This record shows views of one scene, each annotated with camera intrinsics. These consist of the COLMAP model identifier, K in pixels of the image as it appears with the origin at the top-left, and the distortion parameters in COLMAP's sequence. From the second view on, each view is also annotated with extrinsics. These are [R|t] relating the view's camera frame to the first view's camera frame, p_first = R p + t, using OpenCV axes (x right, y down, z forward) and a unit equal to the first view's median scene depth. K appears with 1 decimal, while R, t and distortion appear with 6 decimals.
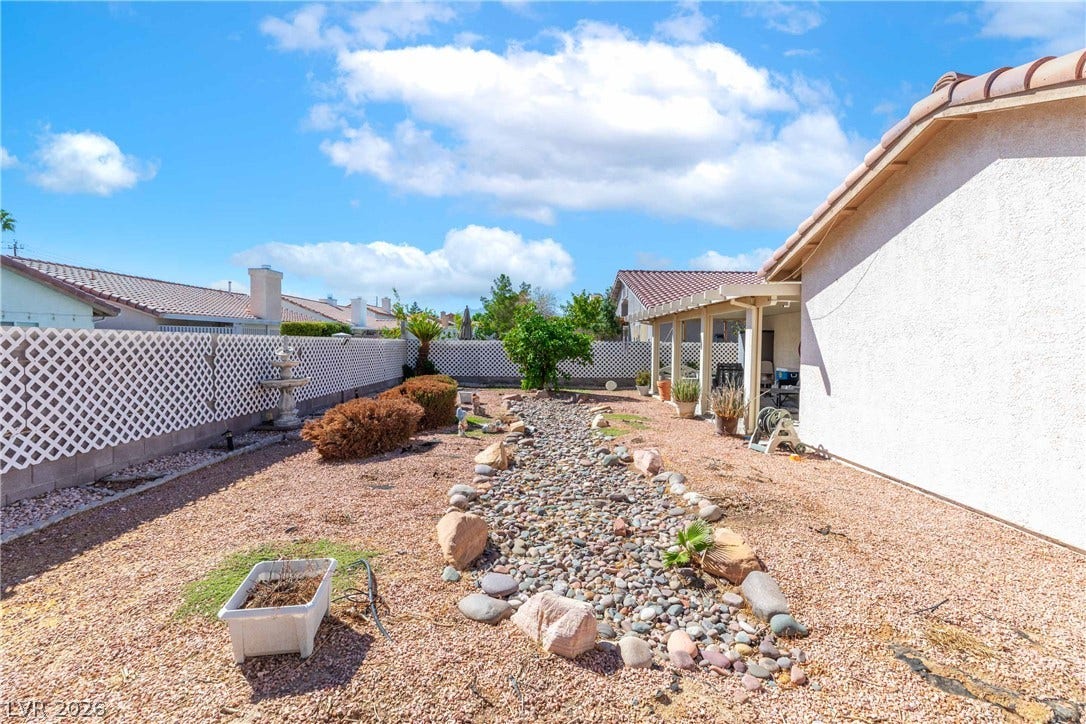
lens RADIAL K [[477.2, 0, 547.5], [0, 477.2, 352.7], [0, 0, 1]] dist [0.003168, 0.000263]
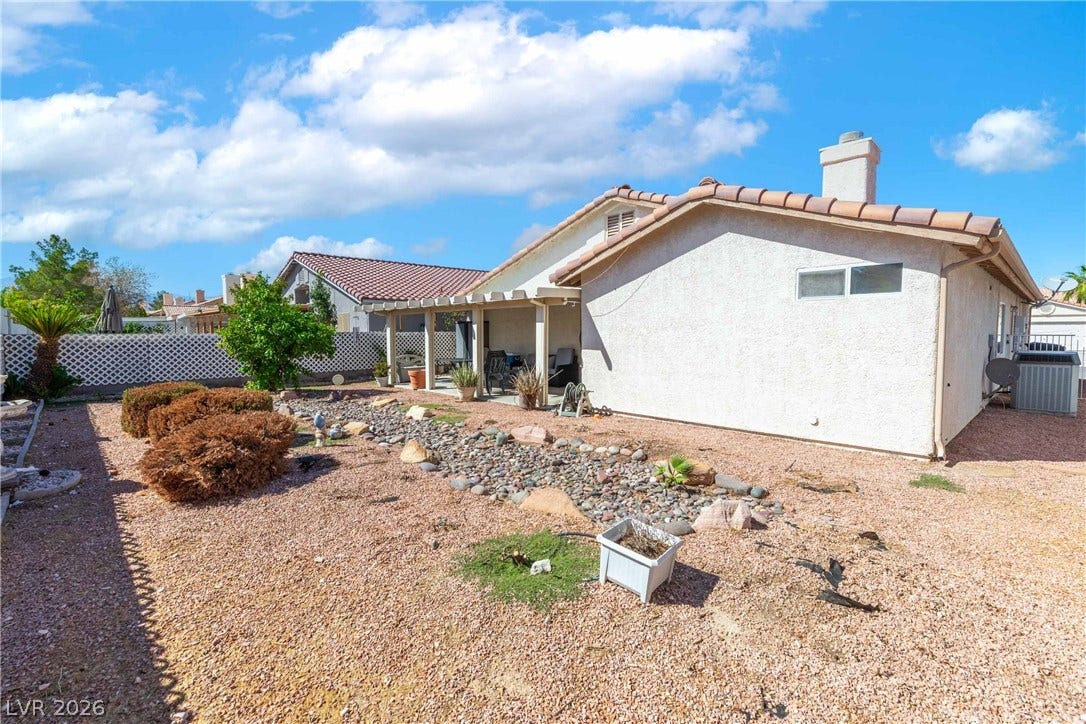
lens RADIAL K [[477.2, 0, 547.5], [0, 477.2, 352.7], [0, 0, 1]] dist [0.003168, 0.000263]
pose [[0.739863, -0.045743, 0.671201, -0.448688], [0.027095, 0.998902, 0.038210, -0.019824], [-0.672212, -0.010084, 0.740290, 0.065533]]
